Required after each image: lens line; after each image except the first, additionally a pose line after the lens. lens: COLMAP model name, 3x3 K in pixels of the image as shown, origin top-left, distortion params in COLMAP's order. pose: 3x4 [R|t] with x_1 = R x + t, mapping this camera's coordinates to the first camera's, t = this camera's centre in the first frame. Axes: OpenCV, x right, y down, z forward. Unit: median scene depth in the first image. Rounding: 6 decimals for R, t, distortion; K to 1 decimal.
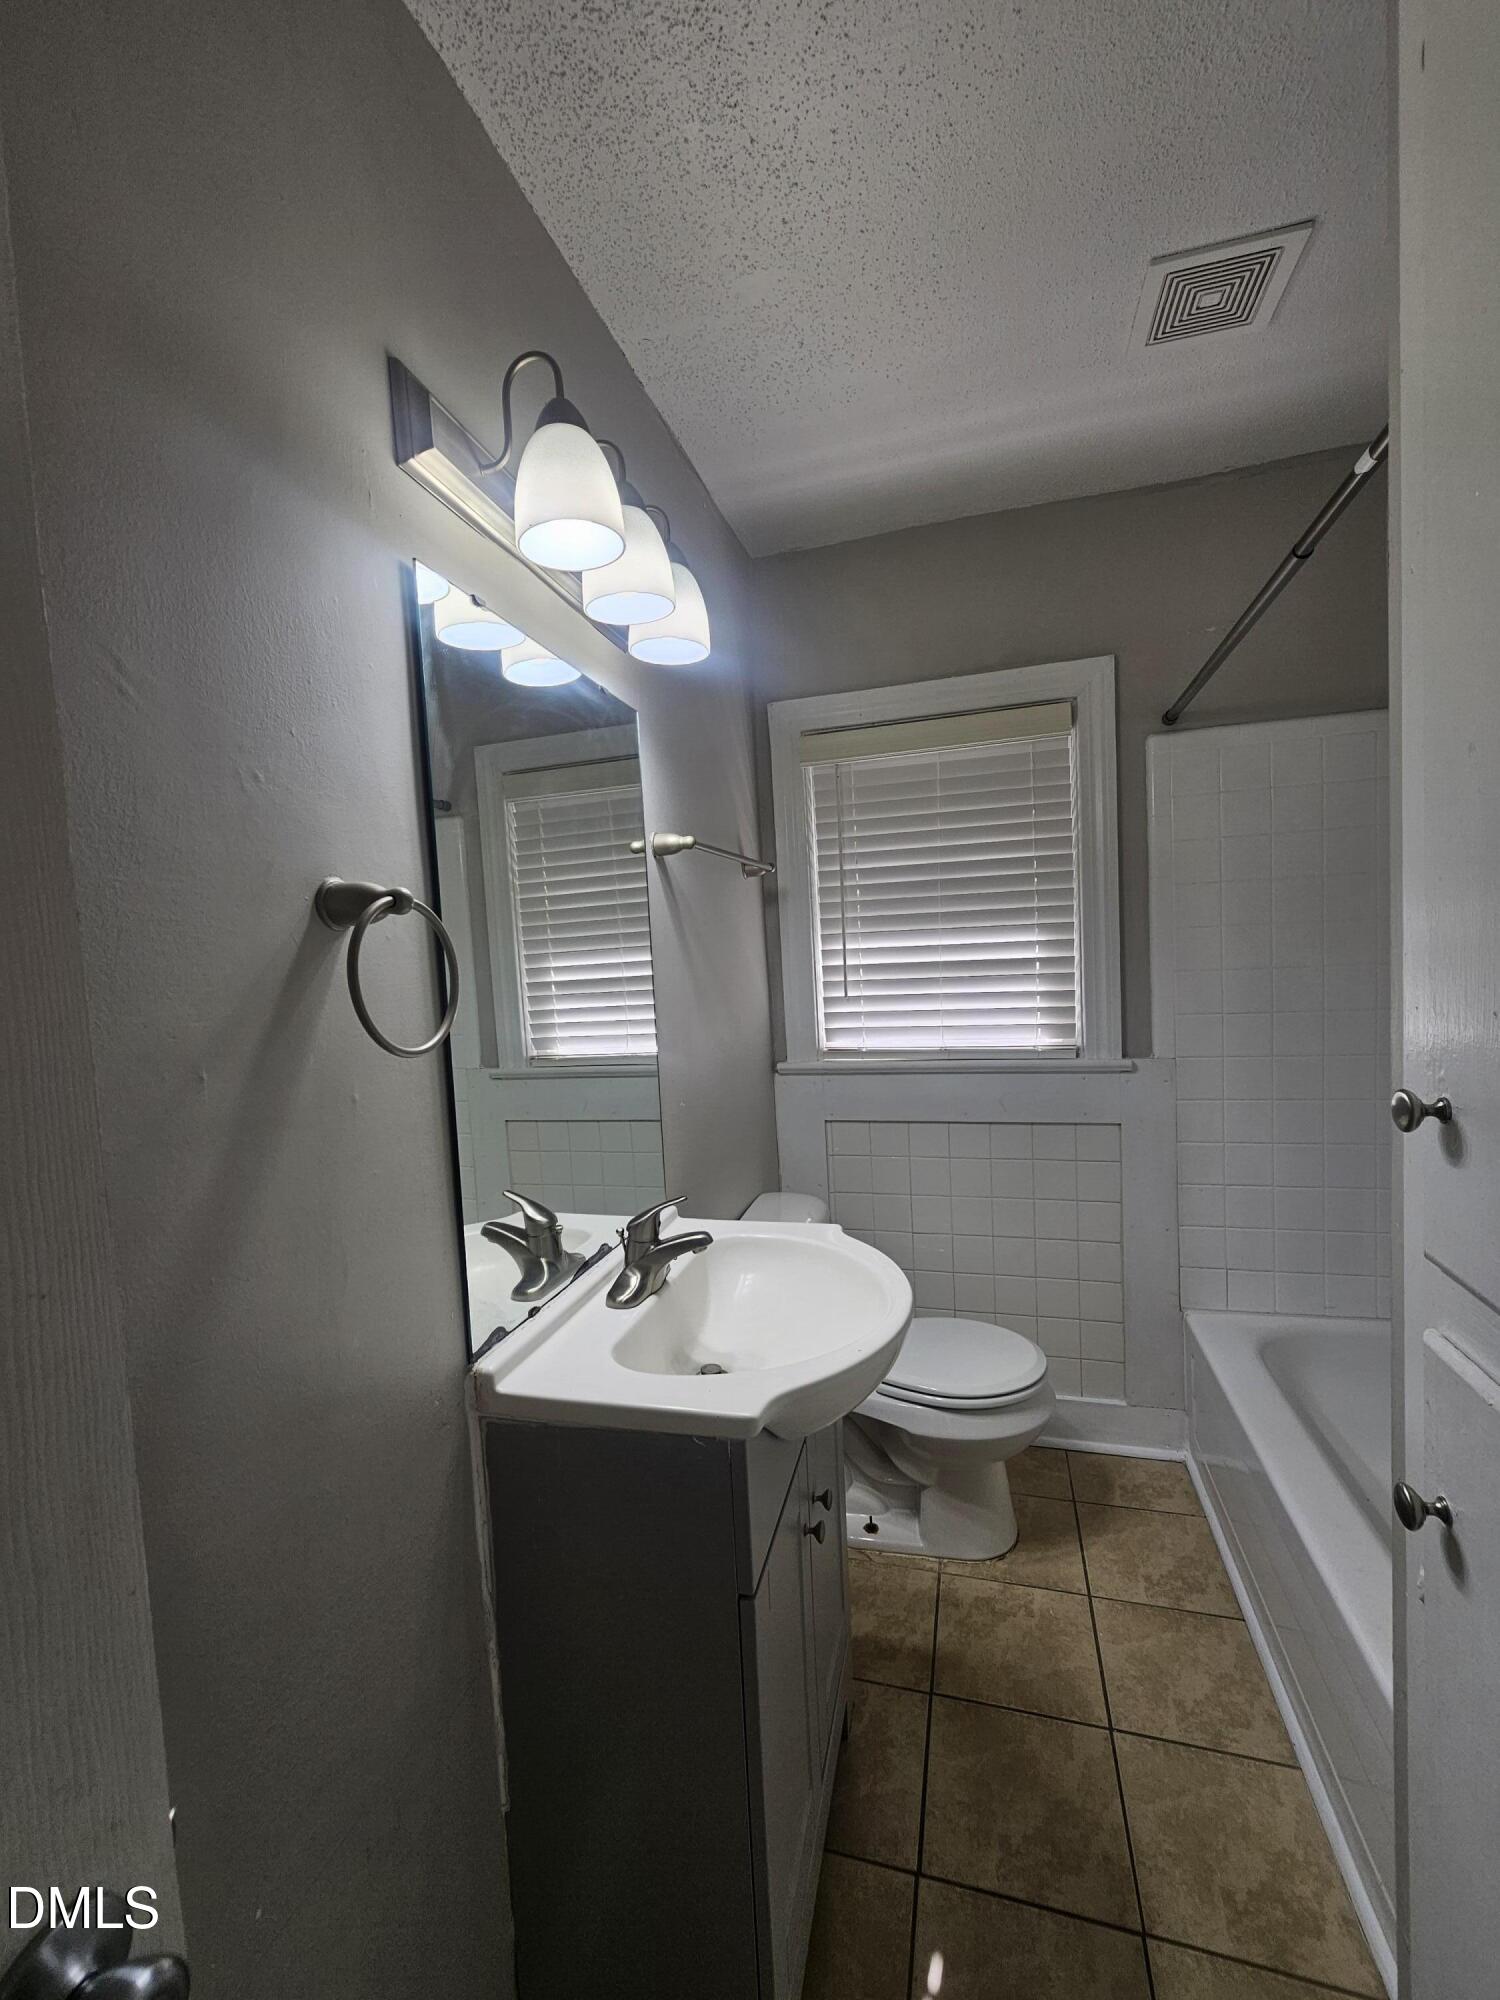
lens RADIAL K [[819.2, 0, 745.5], [0, 819.2, 1003.7], [0, 0, 1]] dist [0.000371, 0.001046]
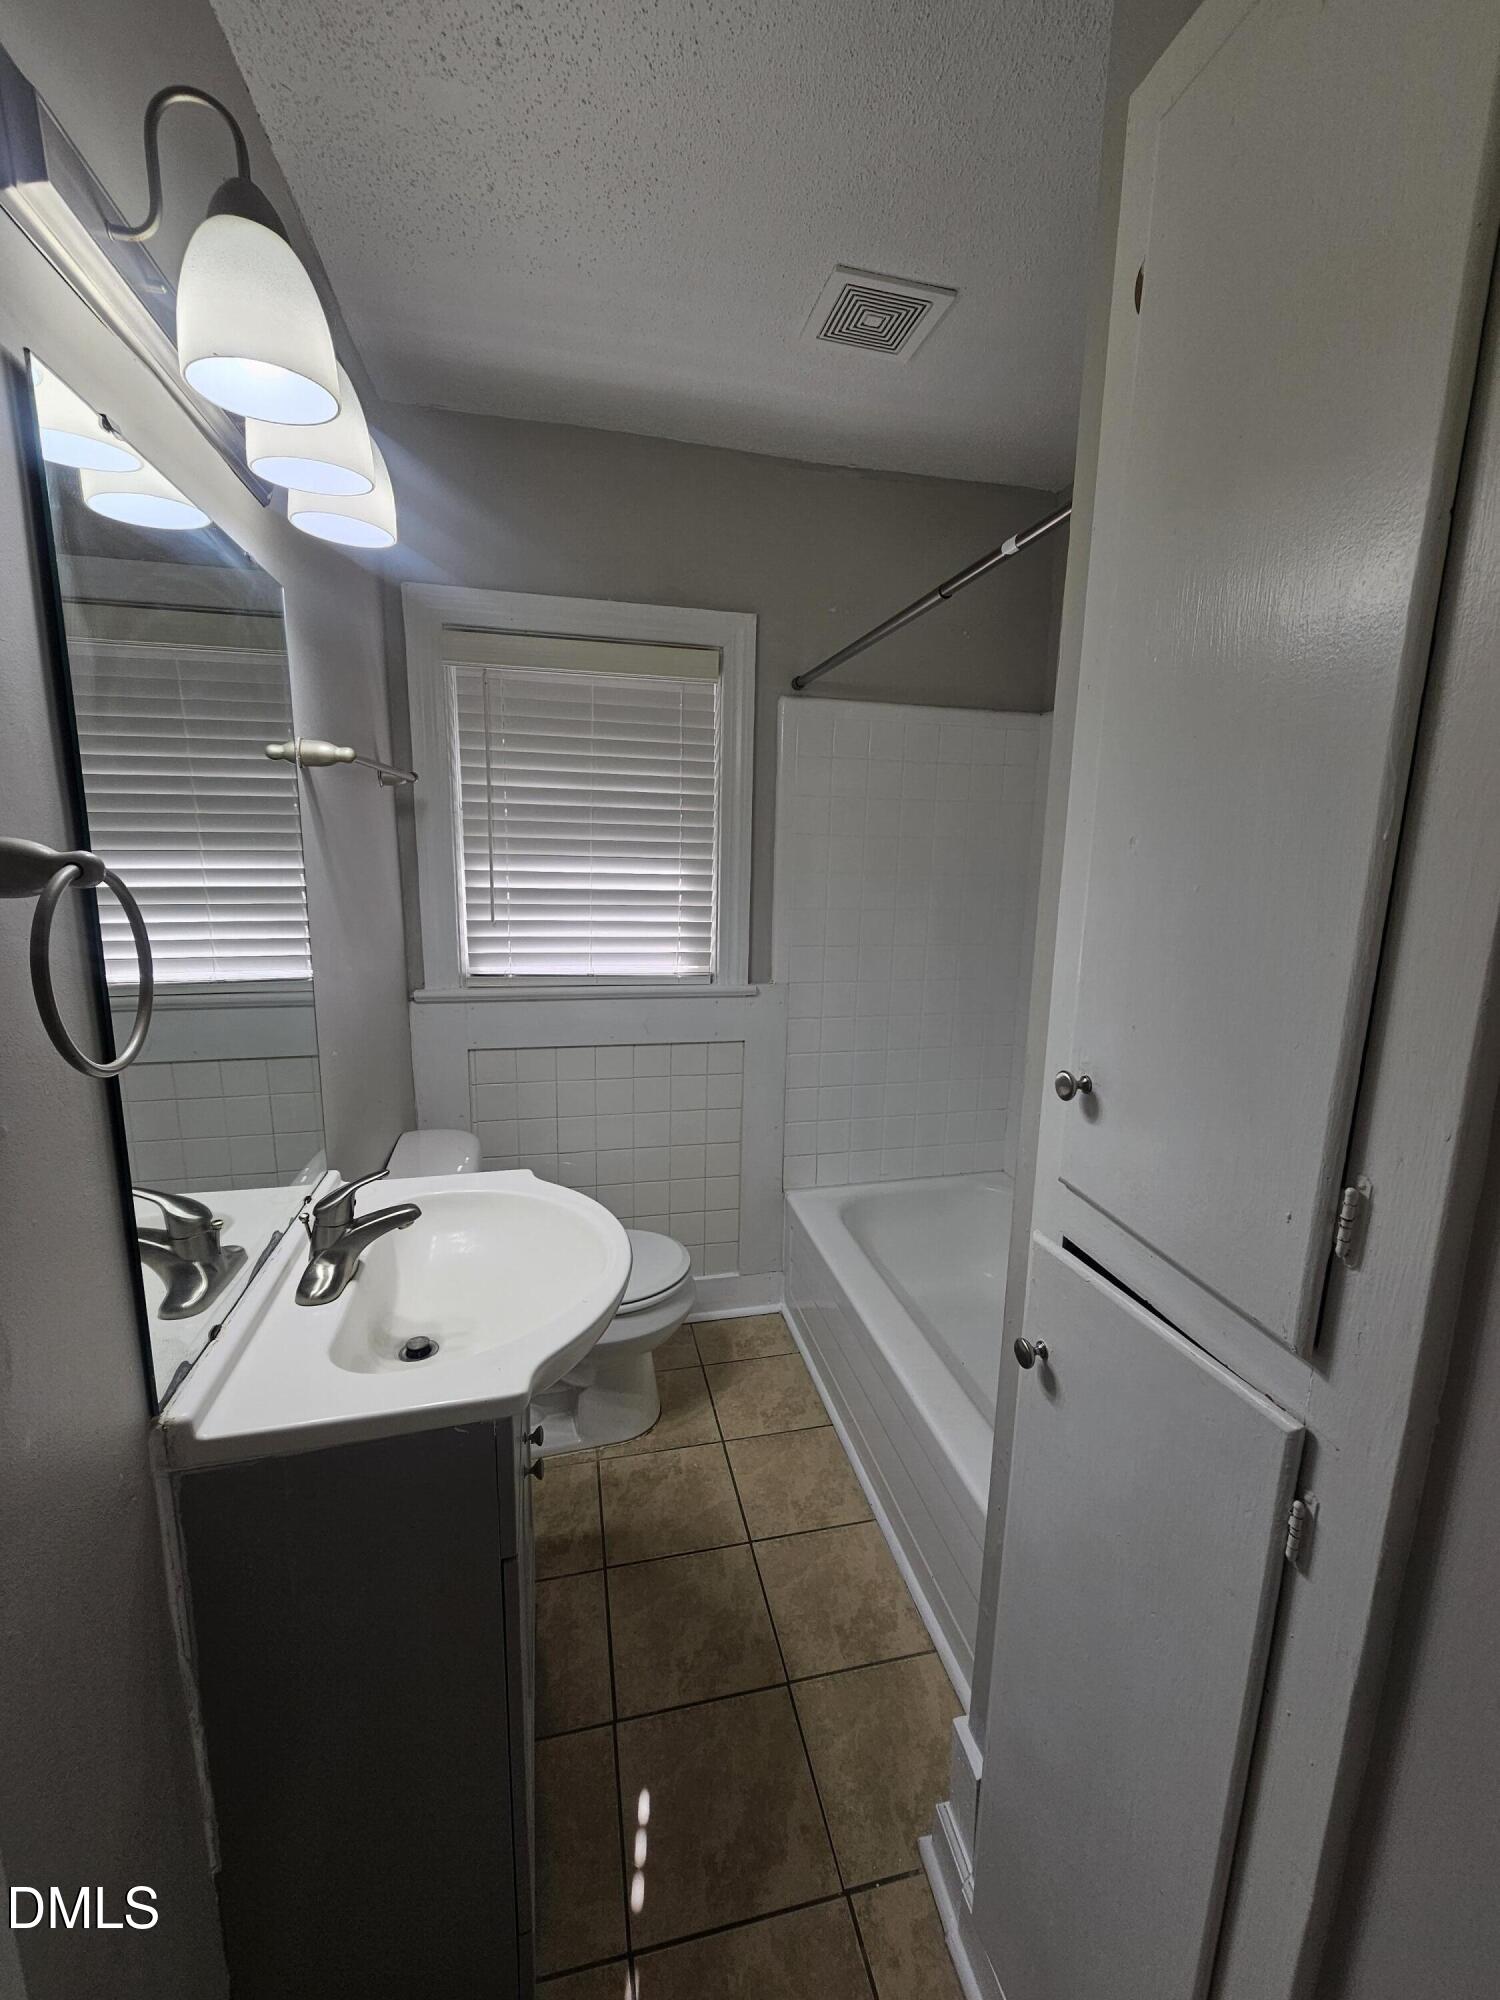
lens RADIAL K [[822.3, 0, 752.1], [0, 822.3, 985.4], [0, 0, 1]] dist [0.001480, 0.000071]
pose [[0.866872, -0.016623, 0.498253, -0.121256], [-0.038097, 0.994312, 0.099455, -0.053015], [-0.497072, -0.105197, 0.861309, 0.019248]]
